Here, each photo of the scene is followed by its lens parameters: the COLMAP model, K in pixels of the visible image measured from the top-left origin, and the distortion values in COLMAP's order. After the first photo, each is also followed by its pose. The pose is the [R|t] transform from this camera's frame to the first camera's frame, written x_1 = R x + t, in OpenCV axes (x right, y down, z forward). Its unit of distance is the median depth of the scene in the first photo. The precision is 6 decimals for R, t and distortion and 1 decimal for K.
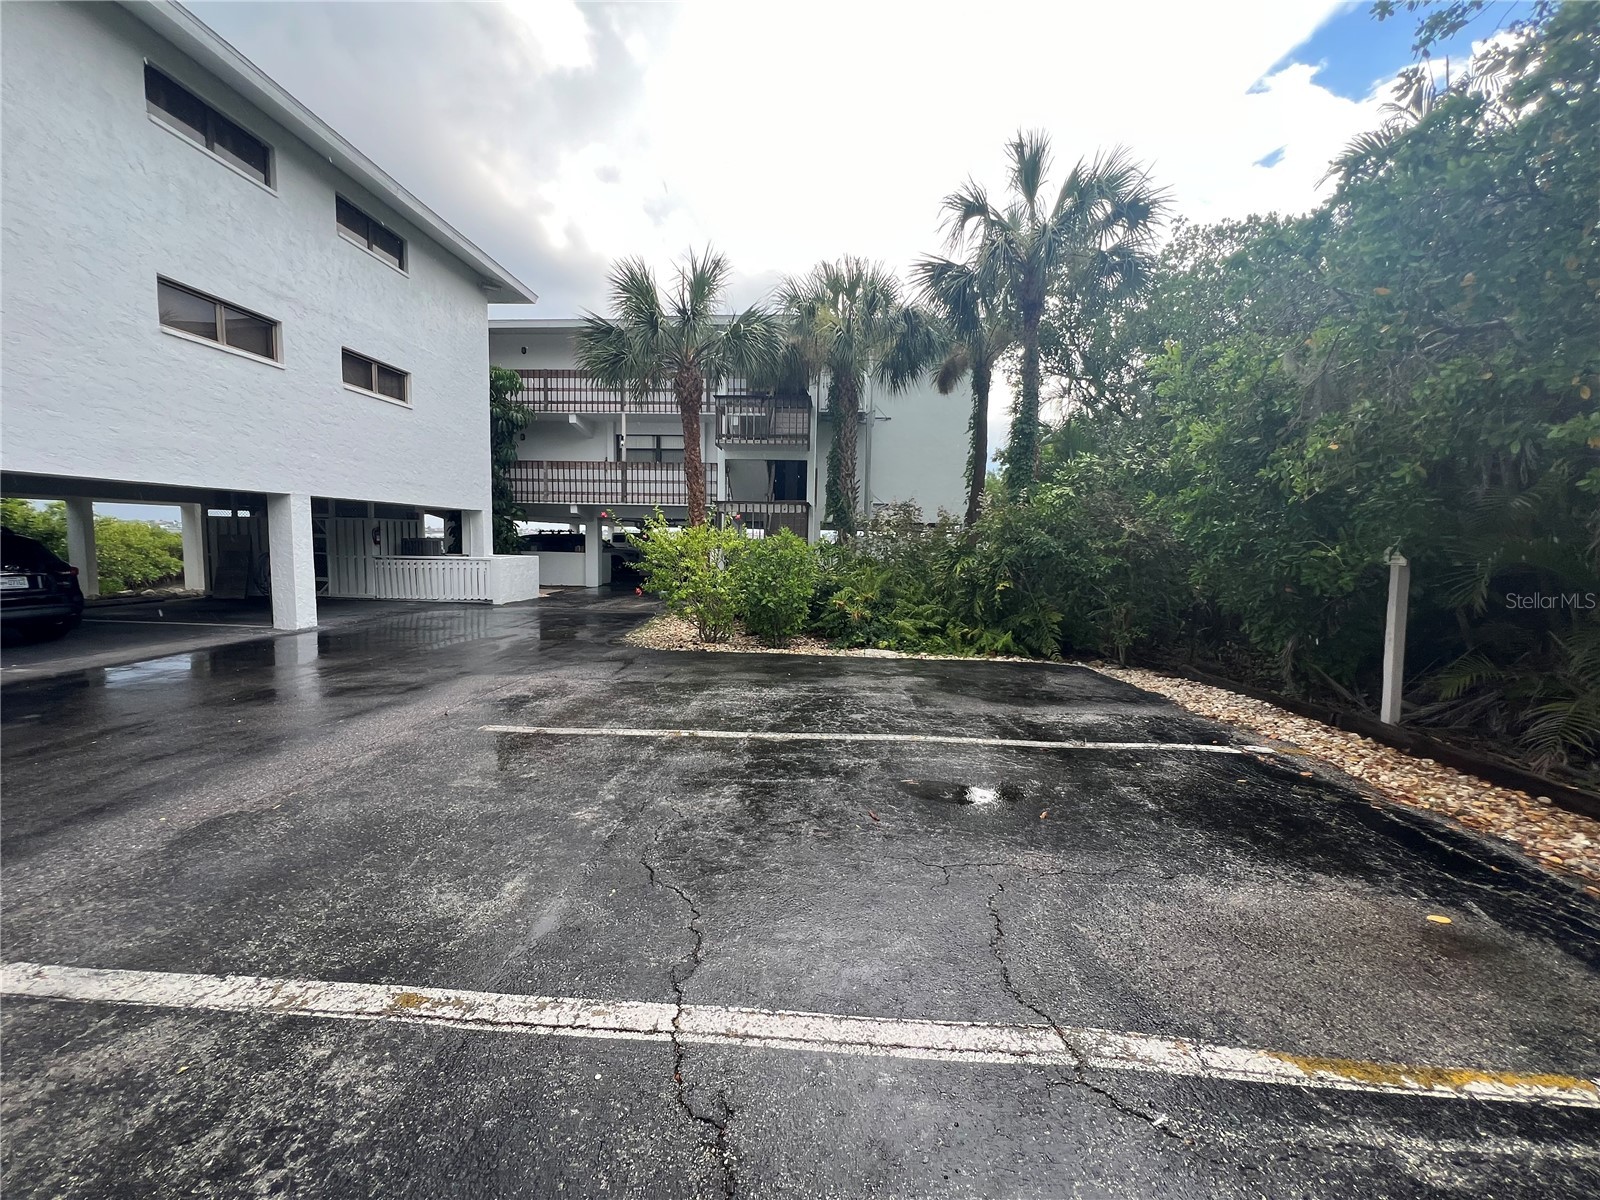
lens RADIAL K [[640.4, 0, 801.3], [0, 640.4, 594.4], [0, 0, 1]] dist [-0.001926, 0.000856]
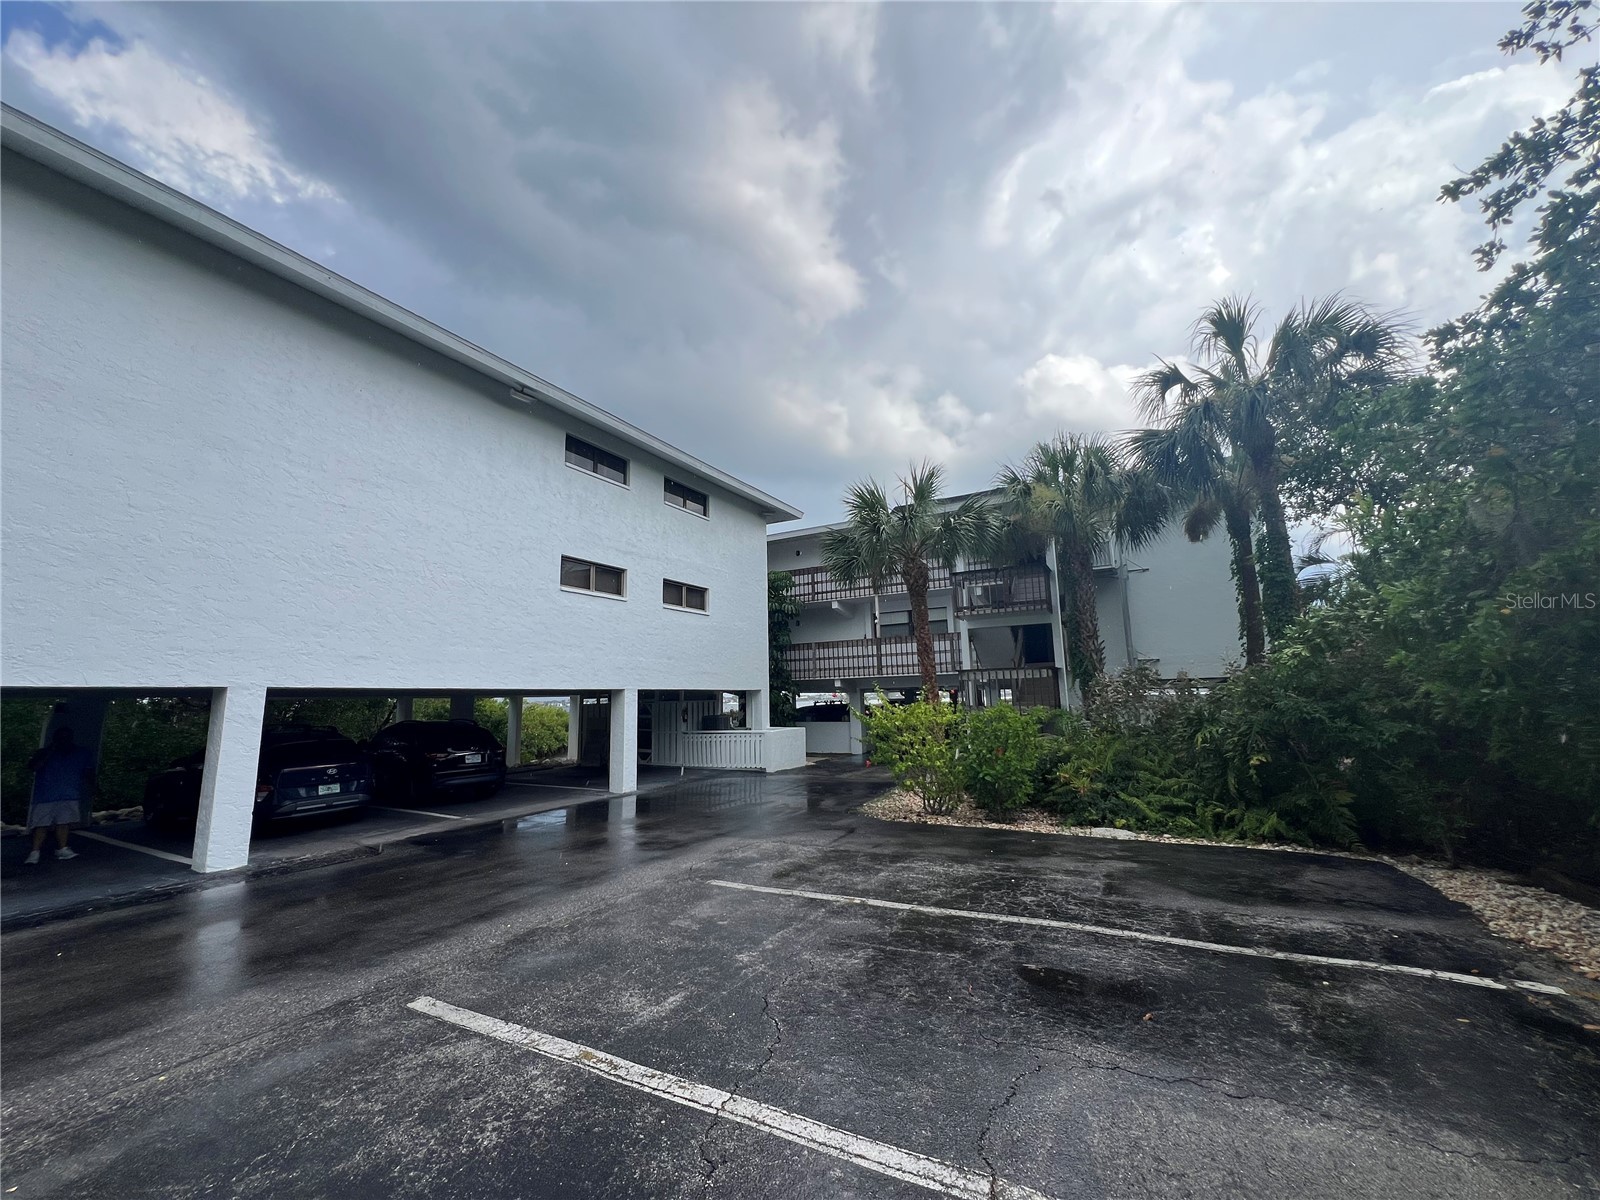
lens RADIAL K [[640.4, 0, 799.1], [0, 640.4, 599.2], [0, 0, 1]] dist [-0.001926, 0.000856]
pose [[0.903990, -0.105078, -0.414440, 0.106602], [0.002632, 0.970679, -0.240367, -0.012695], [0.427545, 0.216198, 0.877760, -0.069600]]
